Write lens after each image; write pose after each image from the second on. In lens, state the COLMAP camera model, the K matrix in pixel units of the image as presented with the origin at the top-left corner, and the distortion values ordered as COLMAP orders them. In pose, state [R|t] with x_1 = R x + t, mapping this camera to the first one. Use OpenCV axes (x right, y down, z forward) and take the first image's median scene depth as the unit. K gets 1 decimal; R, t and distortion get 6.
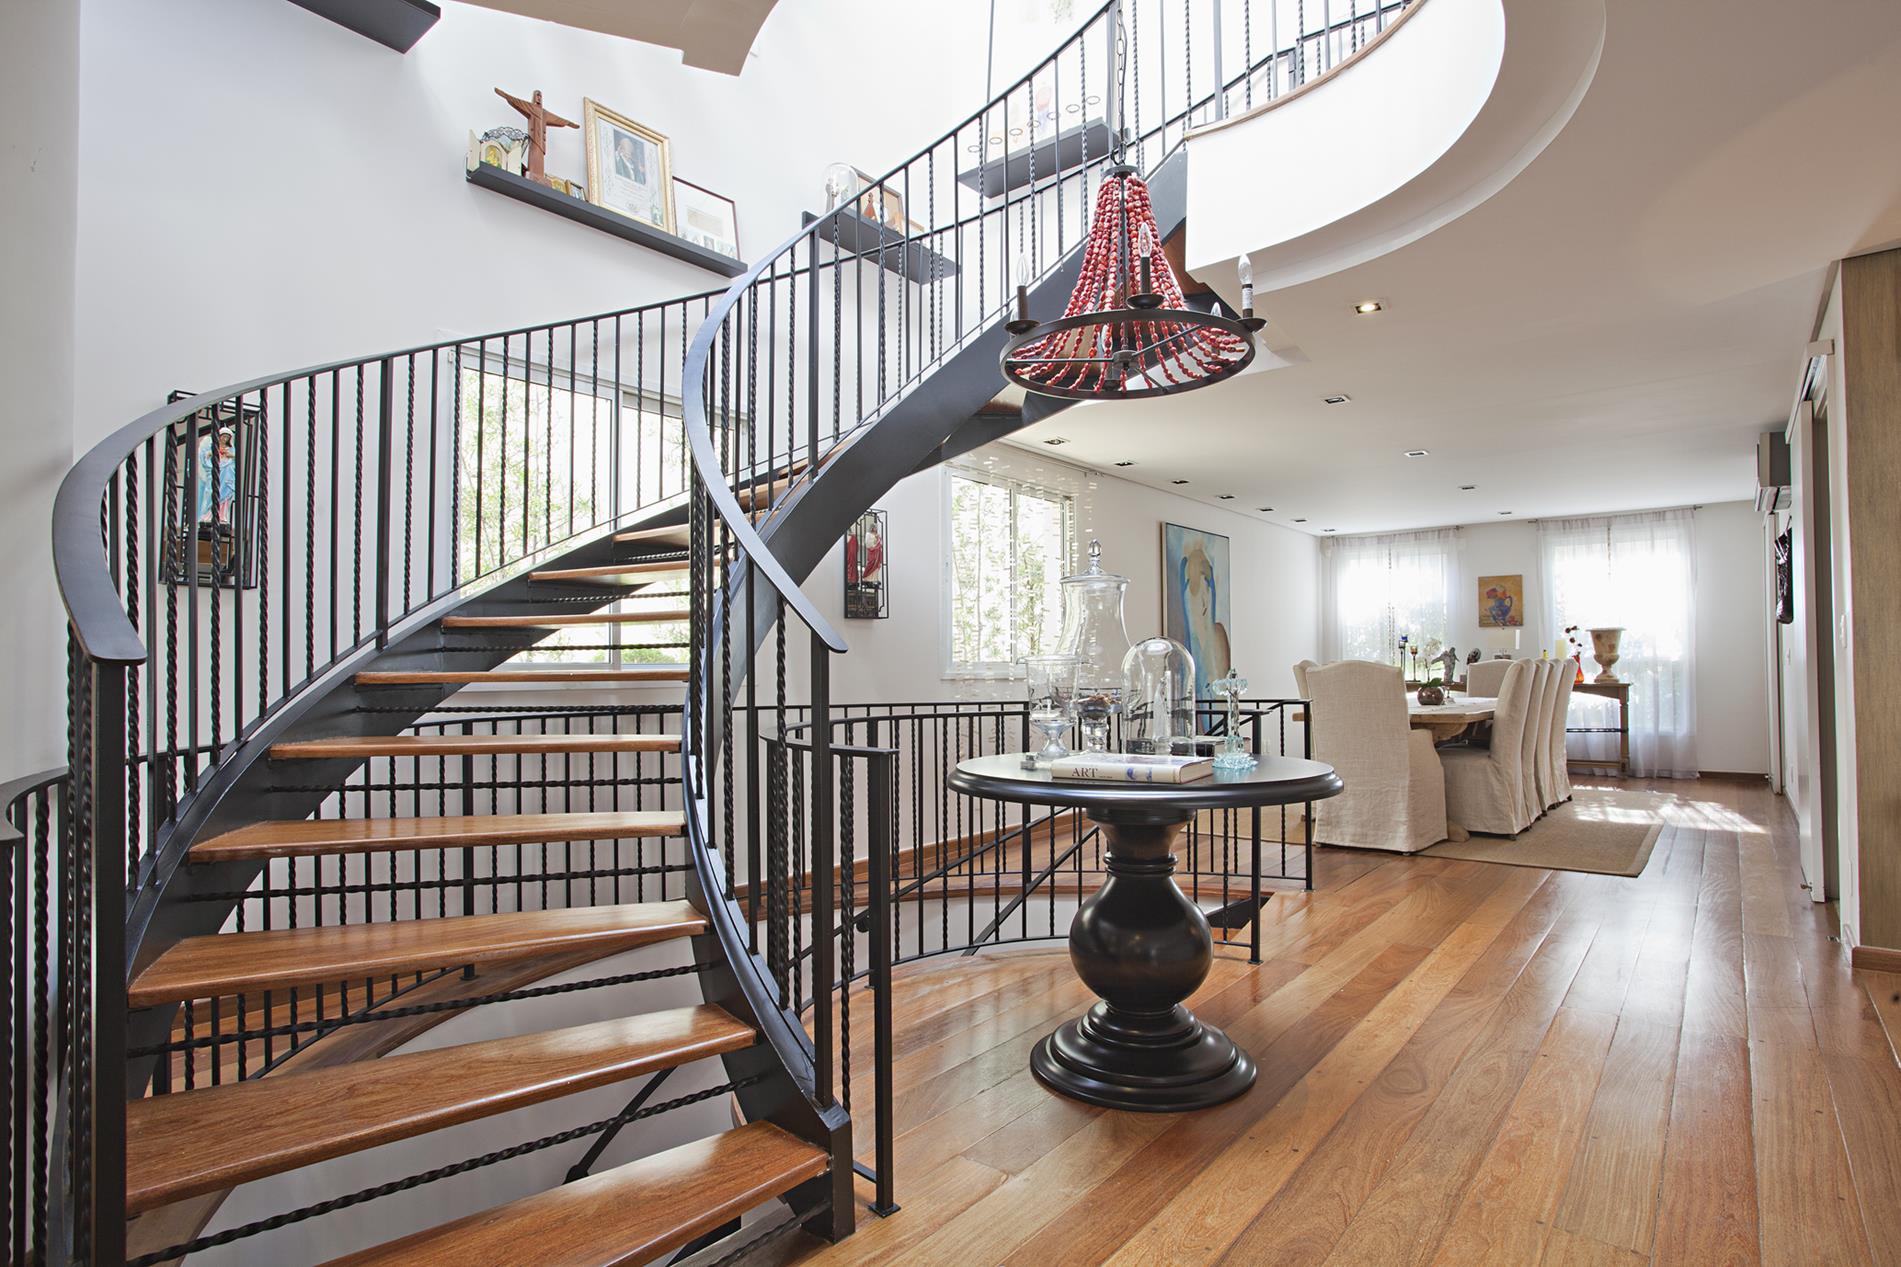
lens RADIAL K [[1039.8, 0, 942.0], [0, 1039.8, 638.2], [0, 0, 1]] dist [-0.031849, 0.005191]
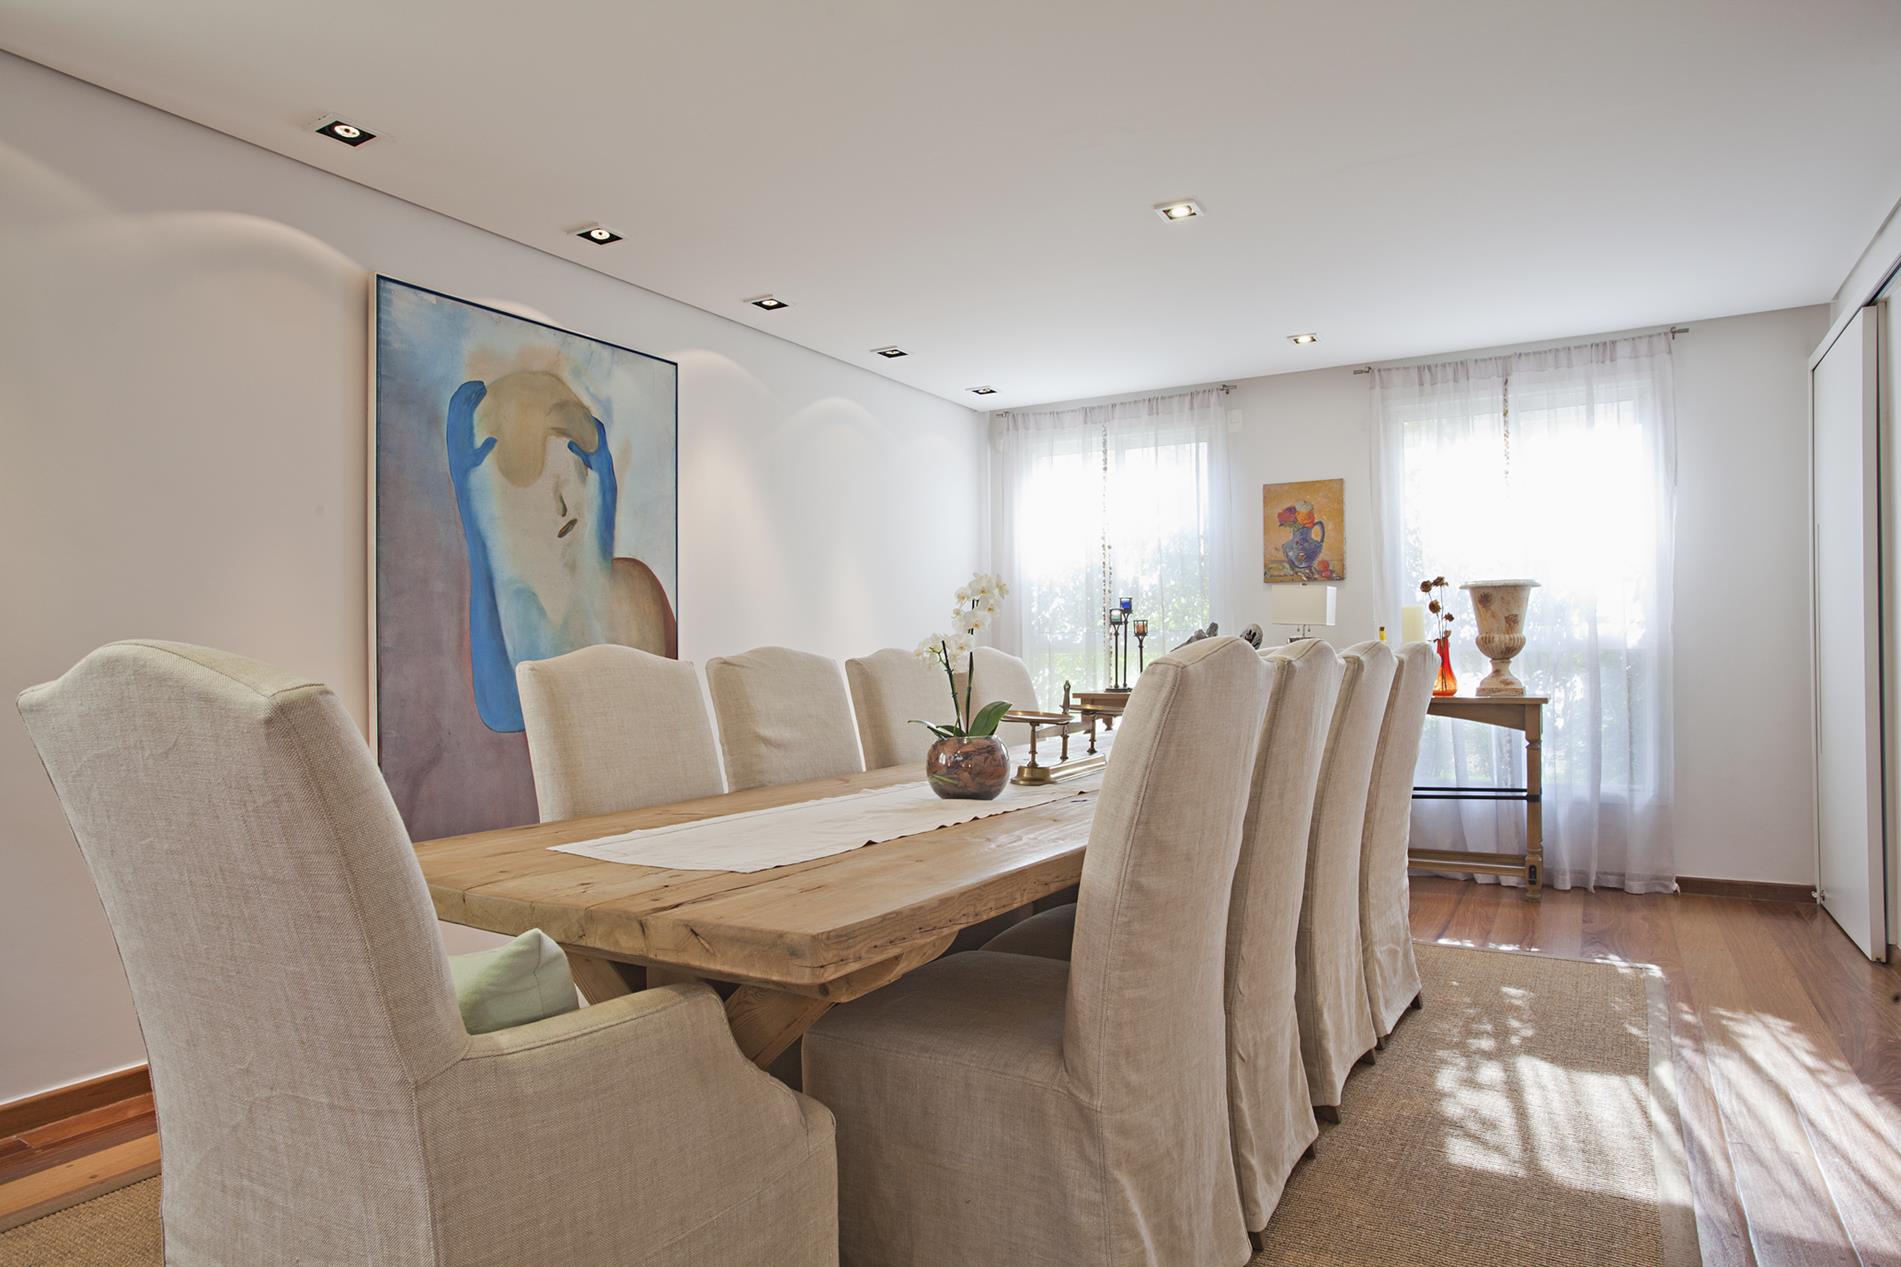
lens RADIAL K [[1210.3, 0, 942.8], [0, 1210.3, 644.3], [0, 0, 1]] dist [-0.026363, -0.001152]
pose [[0.989001, -0.002110, 0.147893, 0.307424], [-0.000360, 0.999861, 0.016677, 0.010170], [-0.147907, -0.016547, 0.988863, 0.484452]]
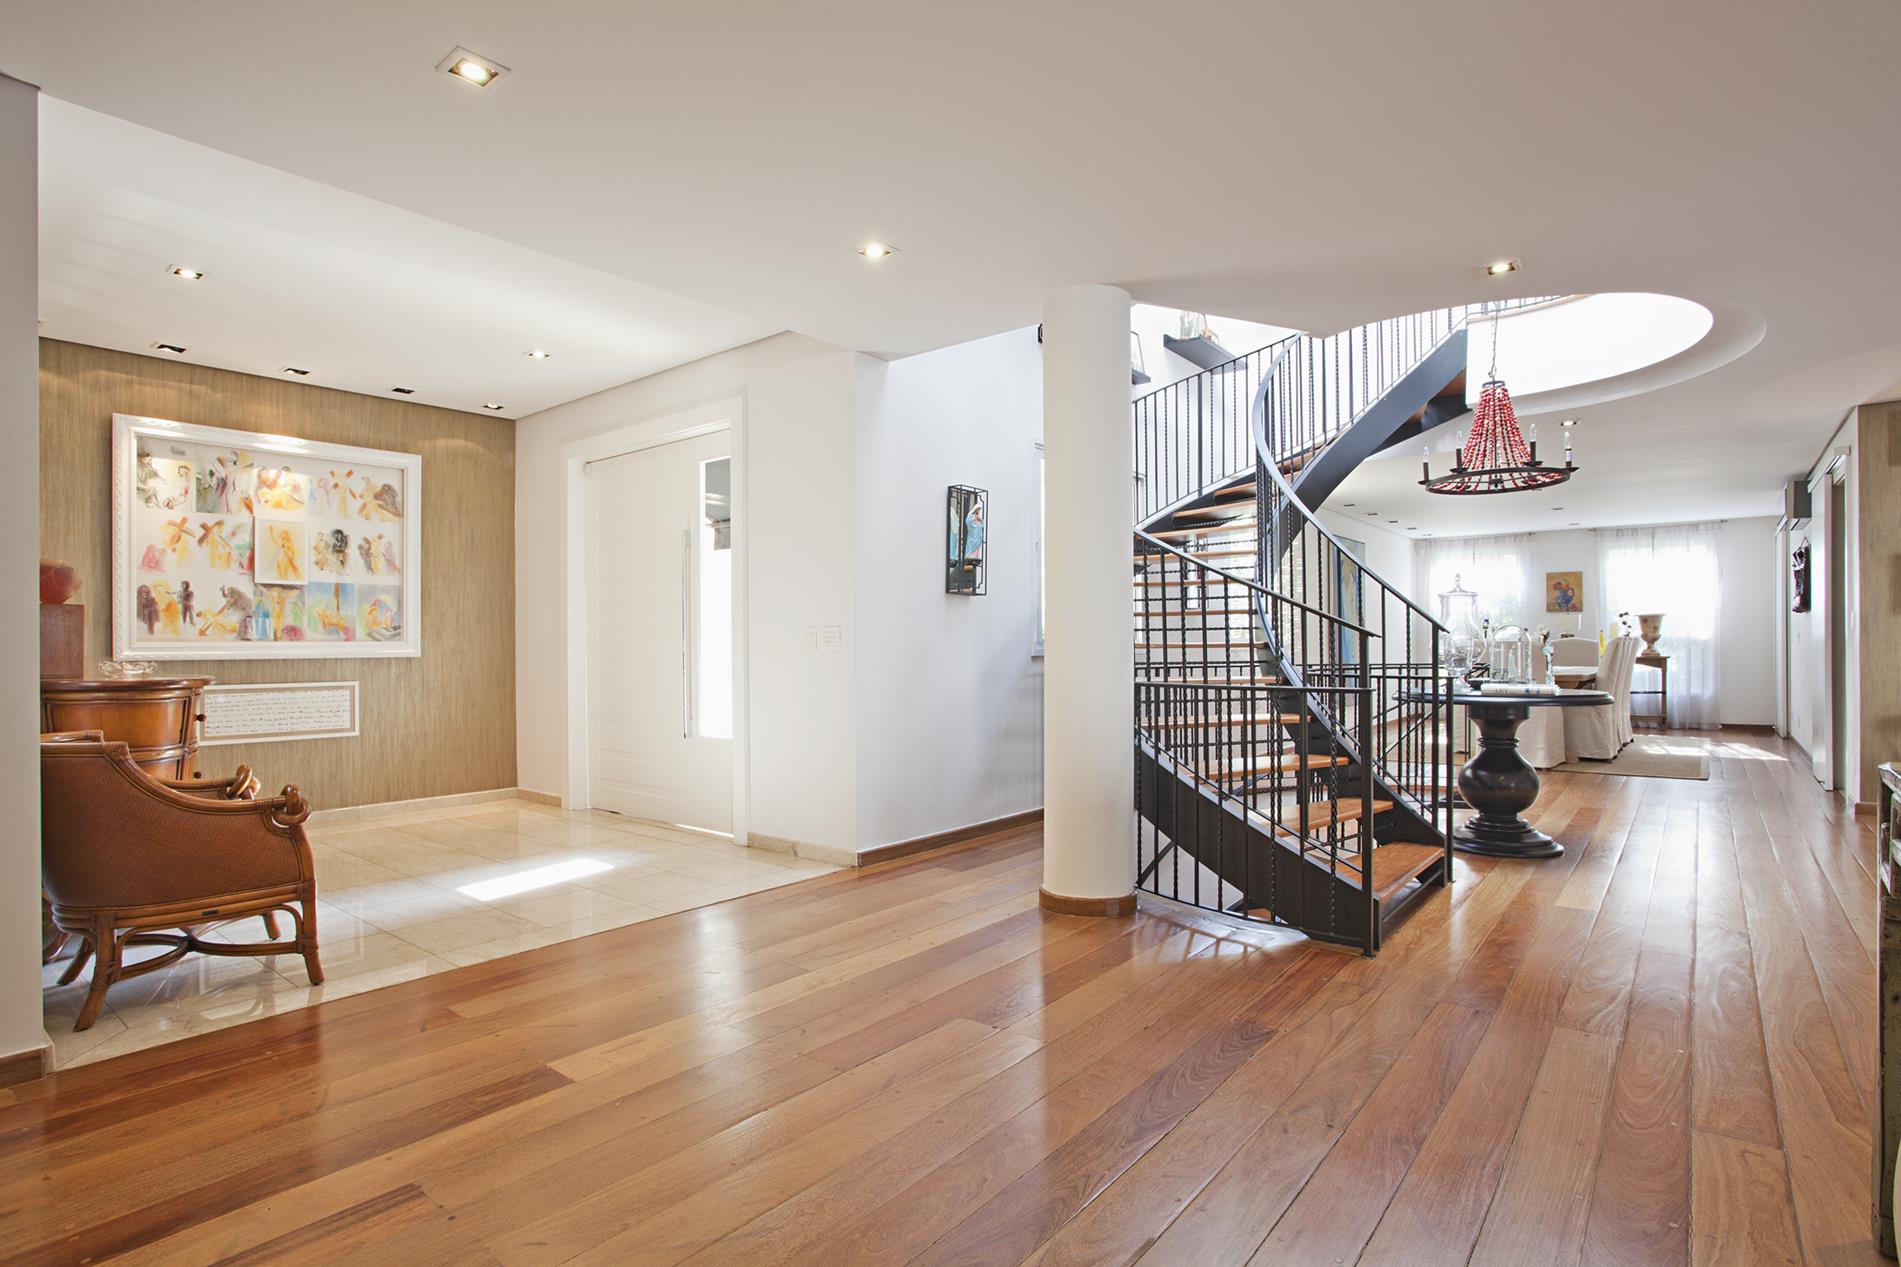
lens RADIAL K [[1005.8, 0, 959.8], [0, 1005.8, 641.9], [0, 0, 1]] dist [-0.015336, -0.001148]
pose [[0.999885, 0.002234, 0.015027, -0.244707], [-0.002620, 0.999665, 0.025731, -0.004480], [-0.014964, -0.025767, 0.999556, -0.246916]]
